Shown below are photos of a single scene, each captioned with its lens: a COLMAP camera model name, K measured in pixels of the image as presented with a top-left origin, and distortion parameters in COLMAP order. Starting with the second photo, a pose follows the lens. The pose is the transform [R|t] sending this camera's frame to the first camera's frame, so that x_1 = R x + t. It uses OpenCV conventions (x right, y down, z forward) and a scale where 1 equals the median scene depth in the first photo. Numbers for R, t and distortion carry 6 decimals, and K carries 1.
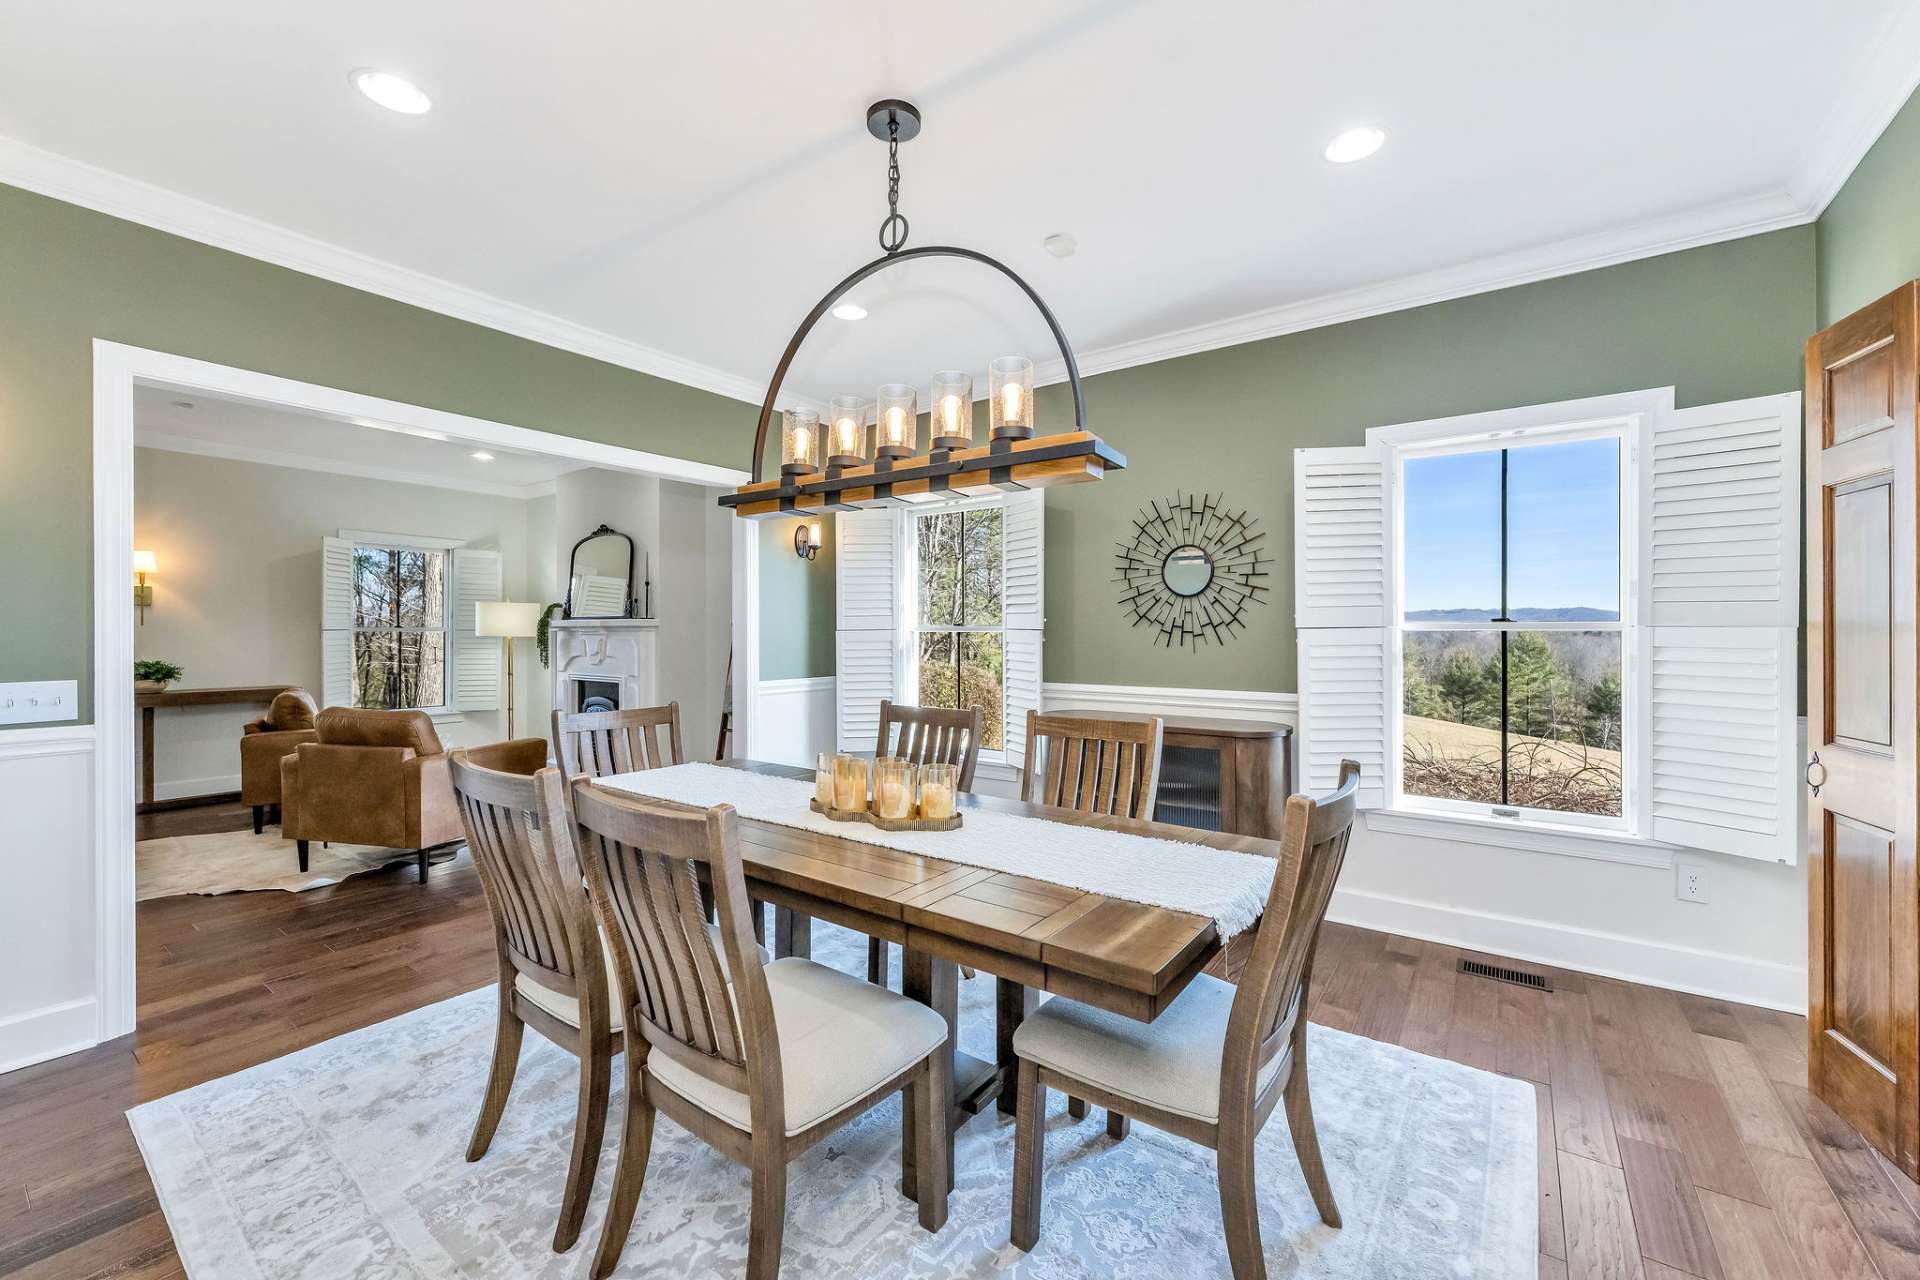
lens RADIAL K [[763.0, 0, 959.9], [0, 763.0, 631.7], [0, 0, 1]] dist [-0.002302, -0.000076]
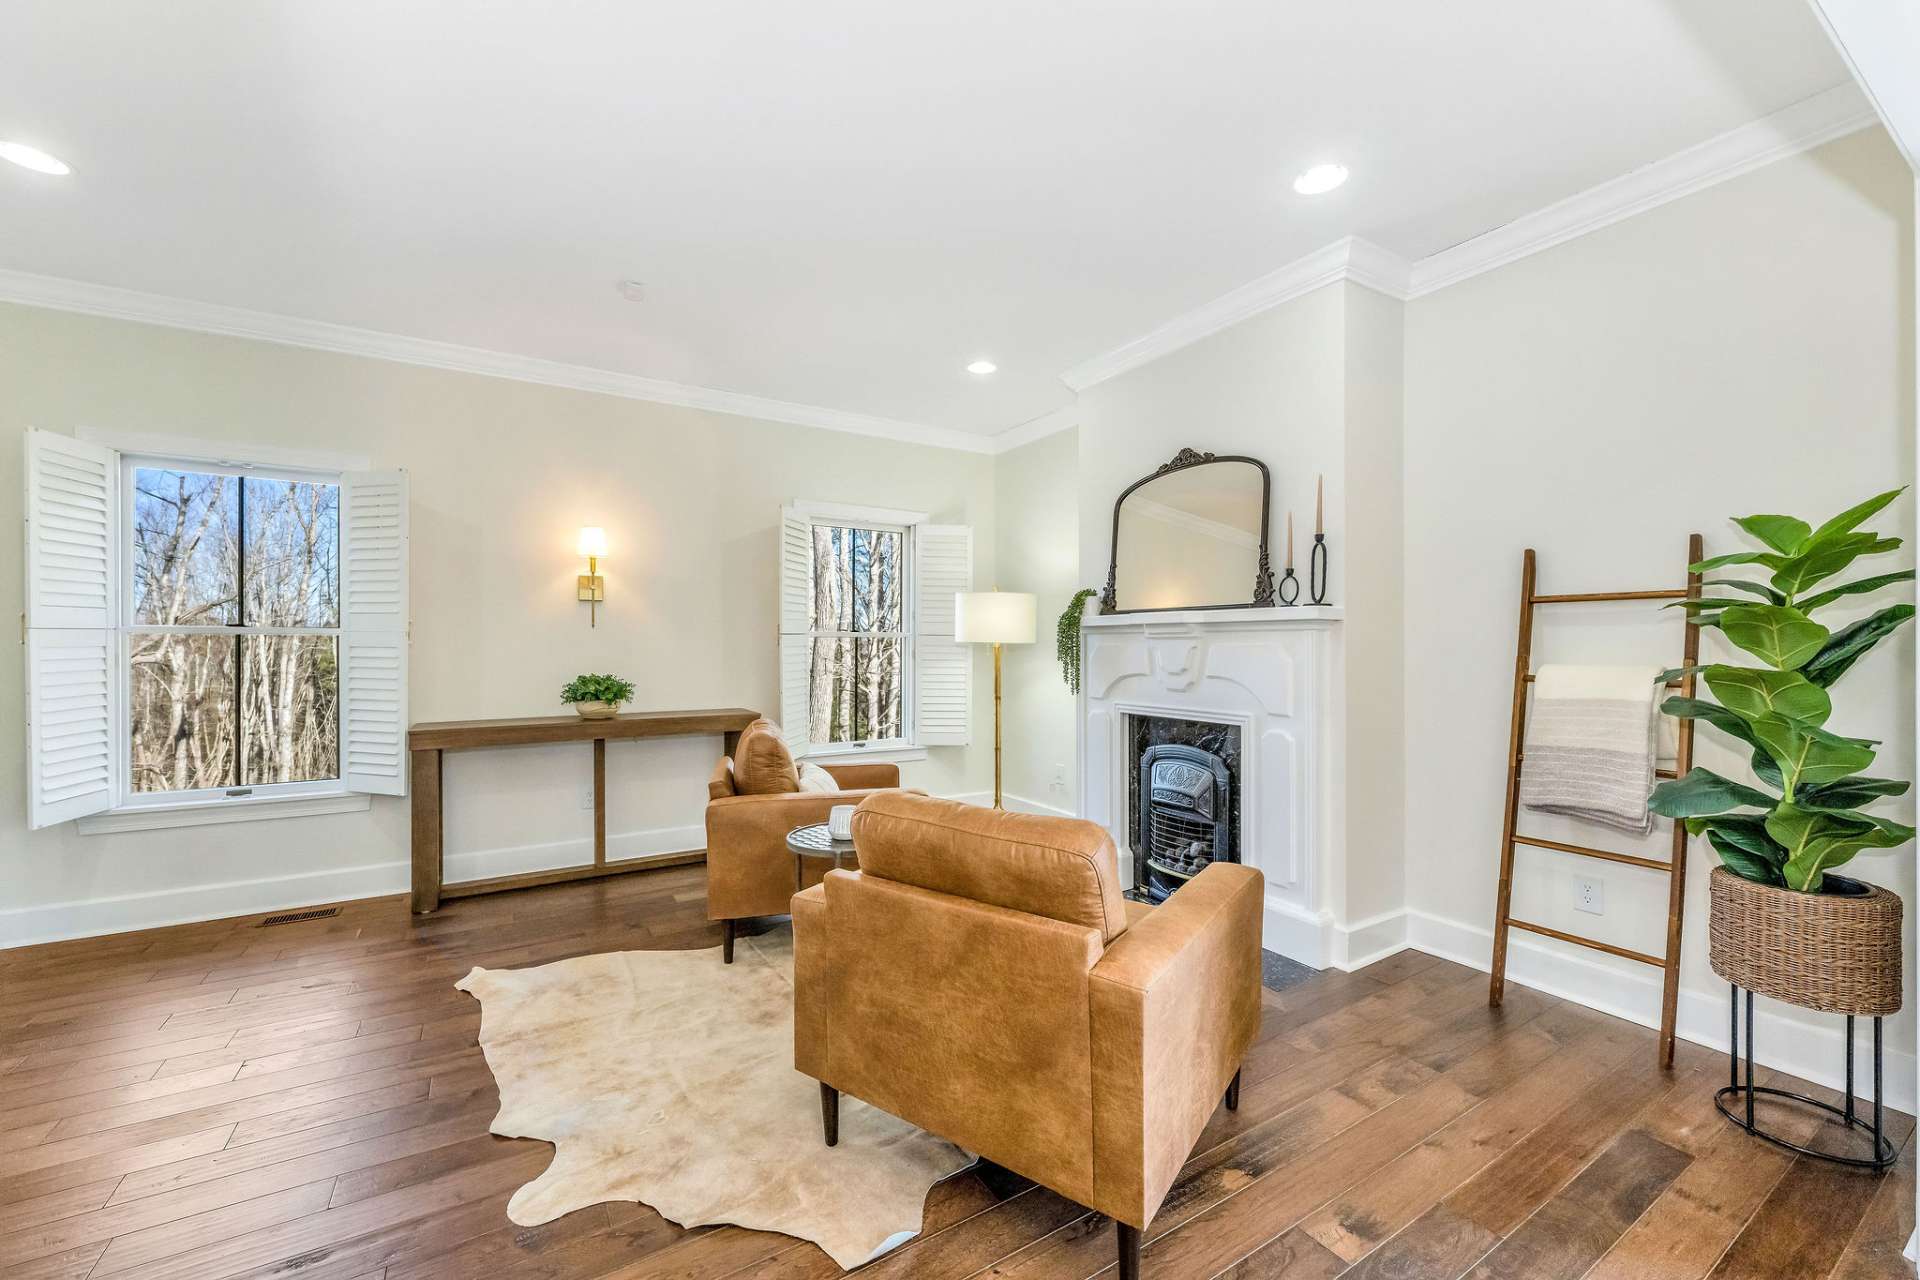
lens RADIAL K [[763.0, 0, 967.6], [0, 763.0, 646.9], [0, 0, 1]] dist [-0.002302, -0.000076]
pose [[0.925535, -0.000054, -0.378663, -0.422859], [0.001269, 0.999995, 0.002959, 0.008834], [0.378661, -0.003219, 0.925530, 0.419068]]
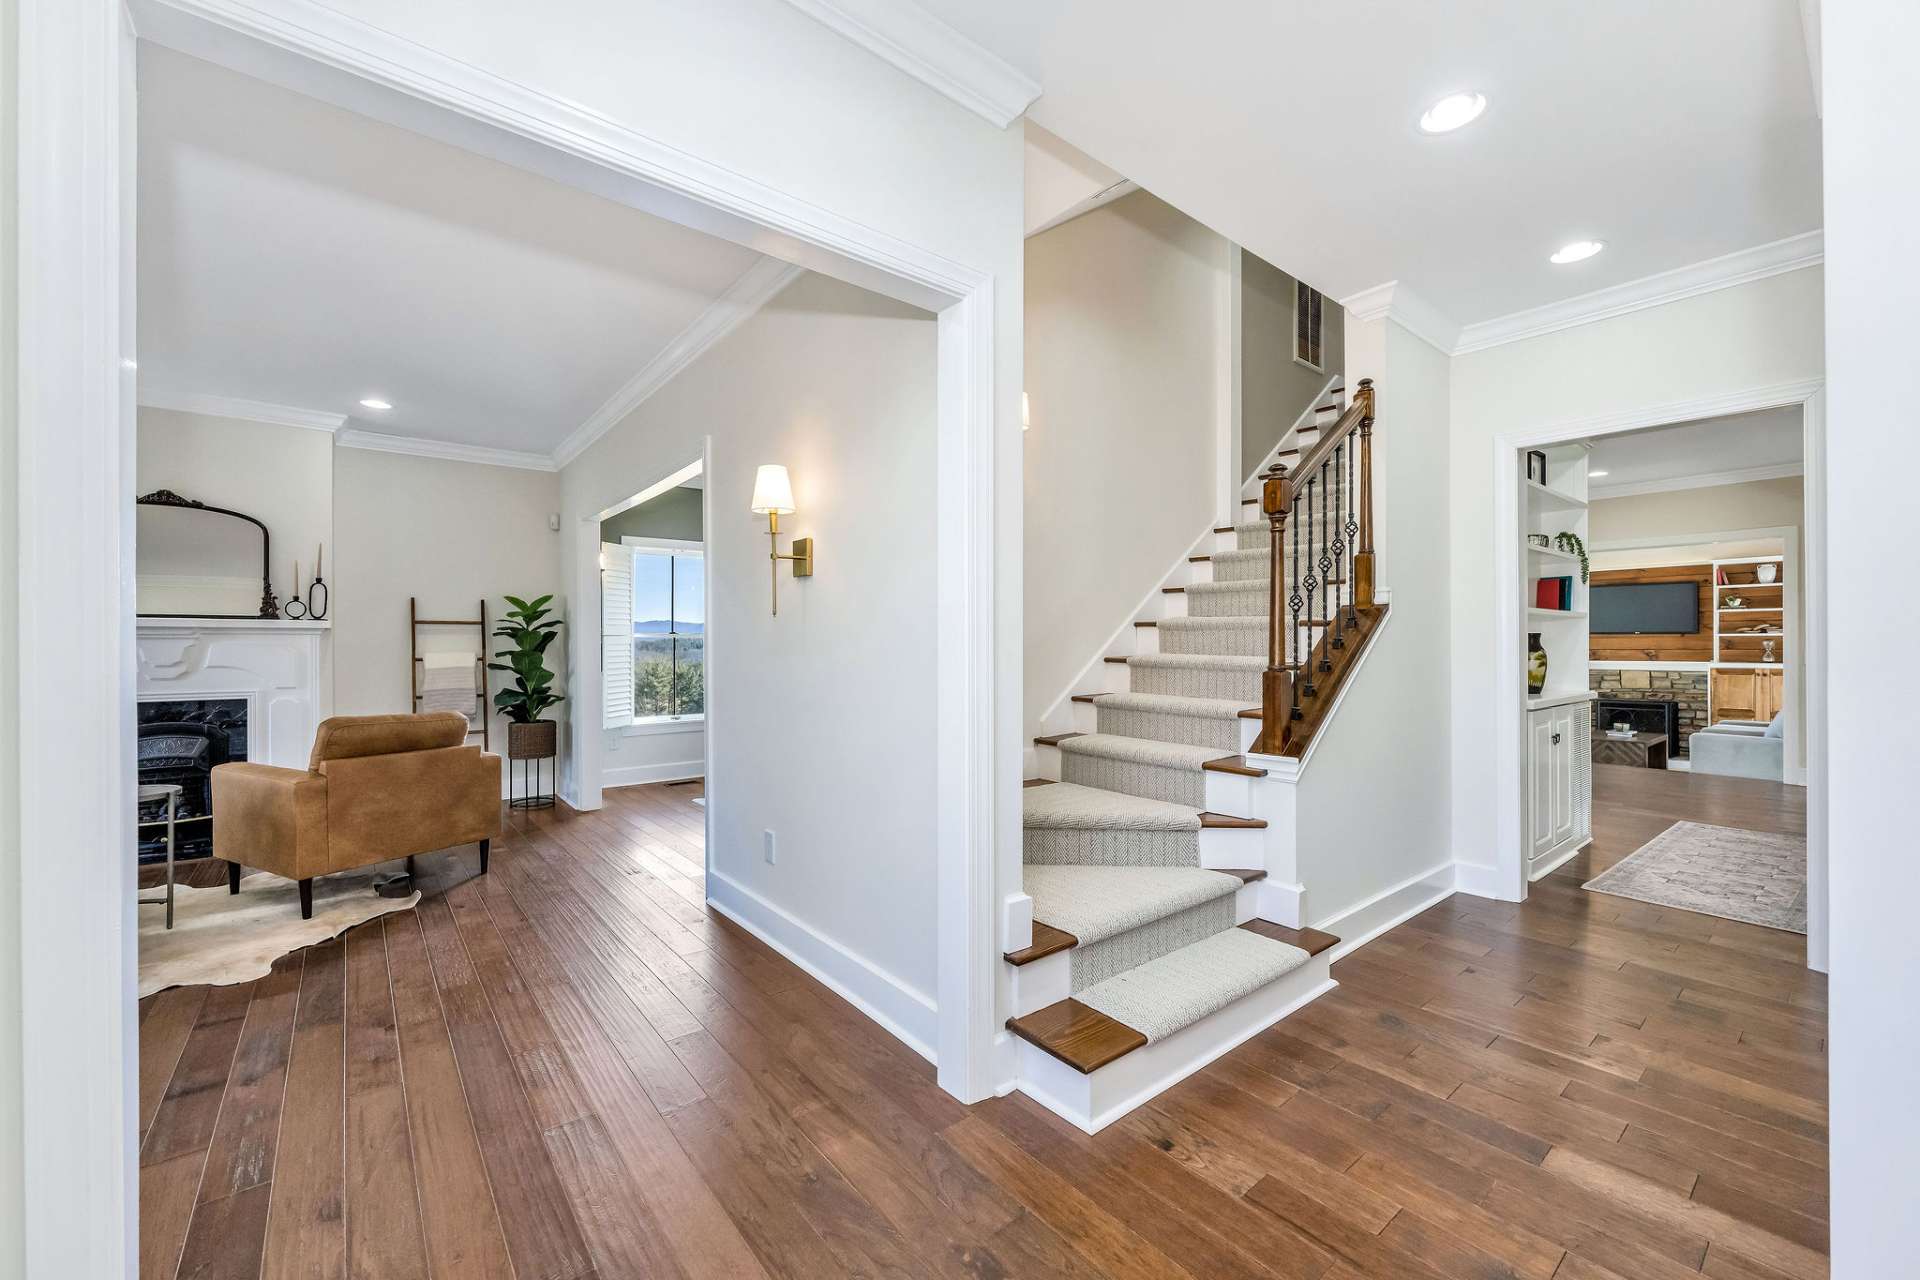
lens RADIAL K [[763.0, 0, 951.7], [0, 763.0, 647.7], [0, 0, 1]] dist [-0.002302, -0.000076]
pose [[0.266718, -0.004387, 0.963765, -1.029874], [0.002734, 0.999989, 0.003796, 0.012588], [-0.963771, 0.001623, 0.266727, 0.064446]]
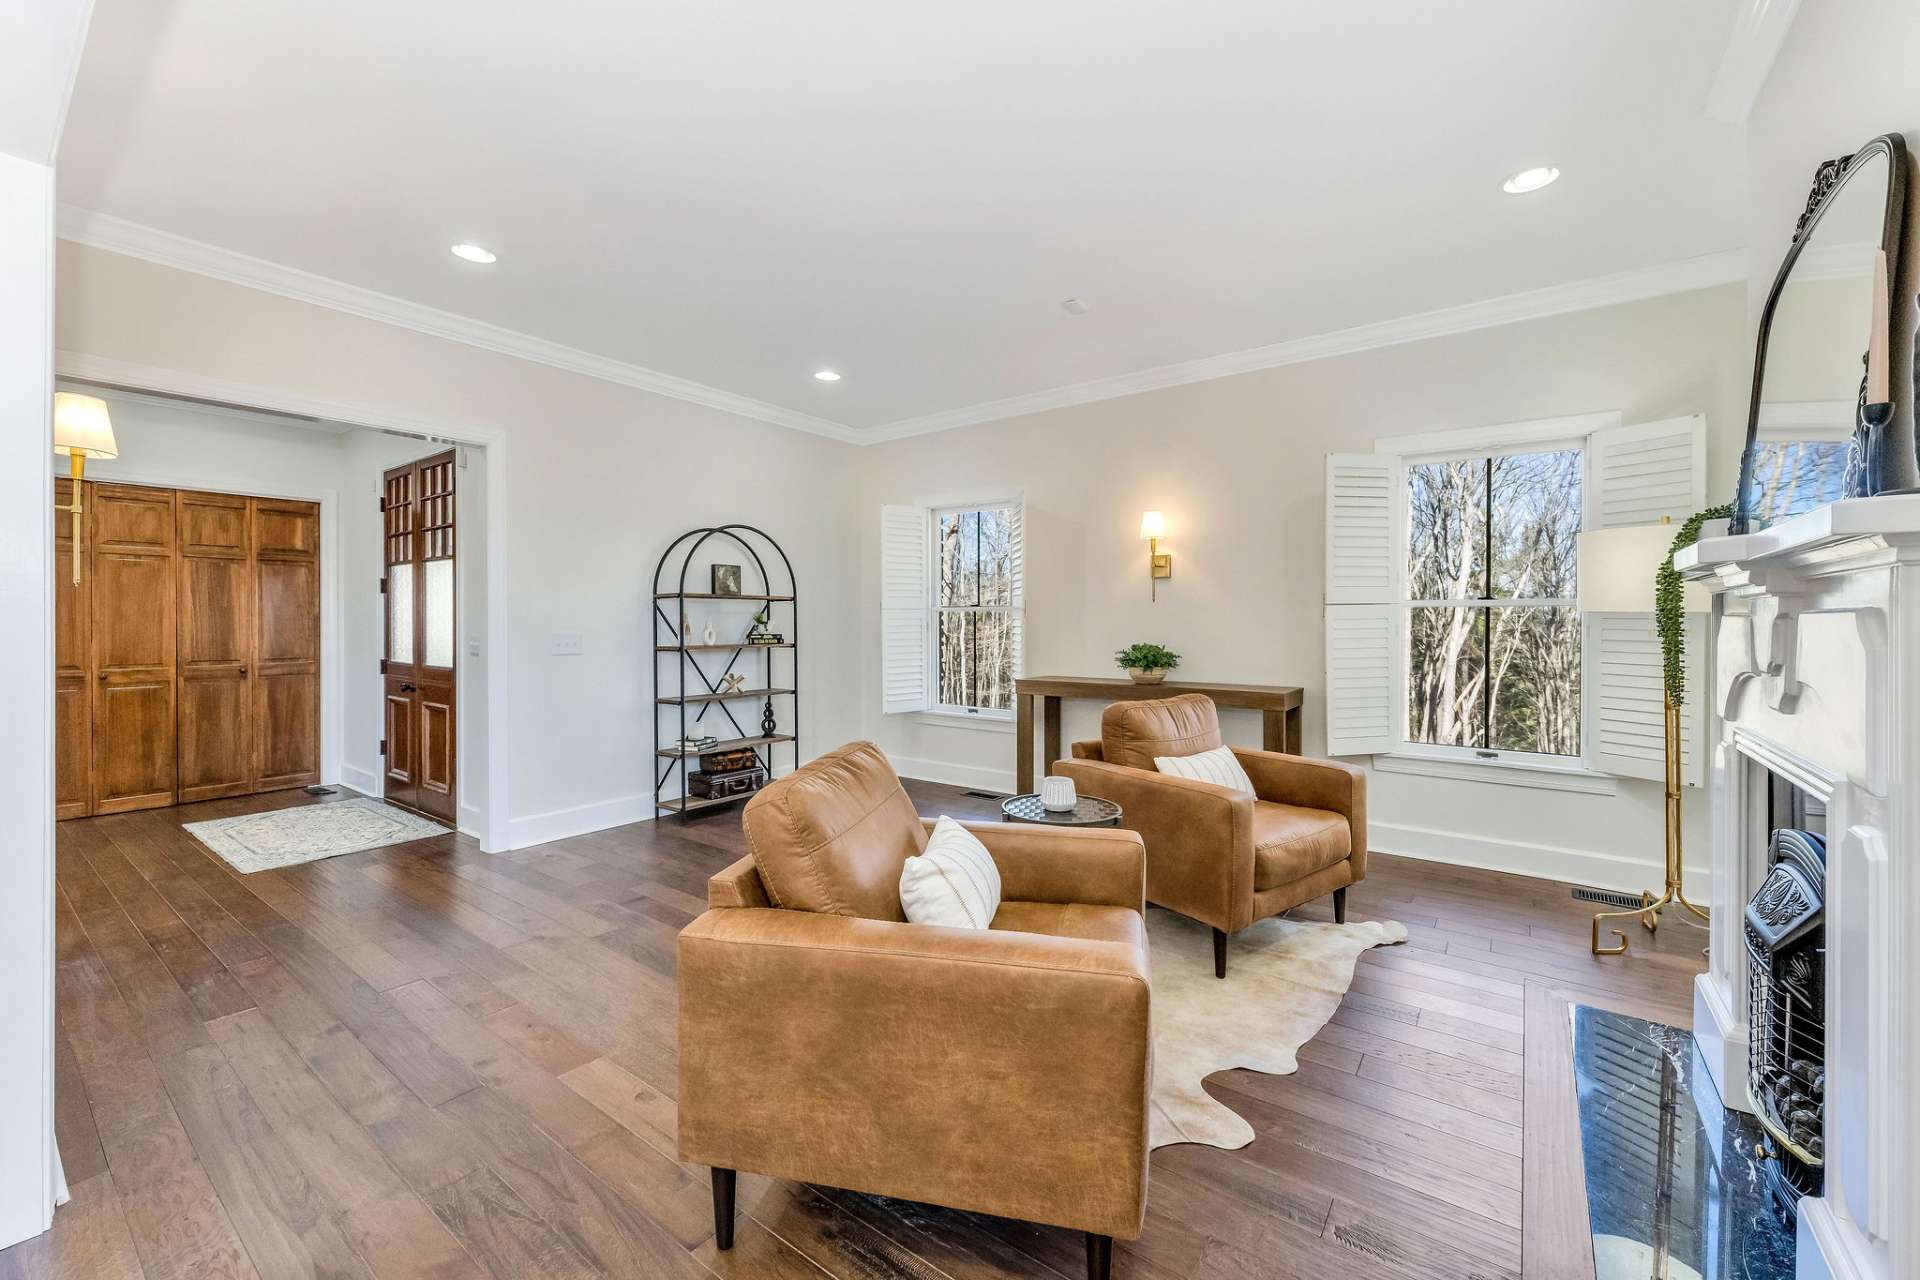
lens RADIAL K [[763.0, 0, 962.4], [0, 763.0, 624.0], [0, 0, 1]] dist [-0.002302, -0.000076]
pose [[-0.016856, 0.006839, -0.999835, -0.220622], [0.001818, 0.999975, 0.006809, 0.009670], [0.999856, -0.001703, -0.016868, 0.761211]]
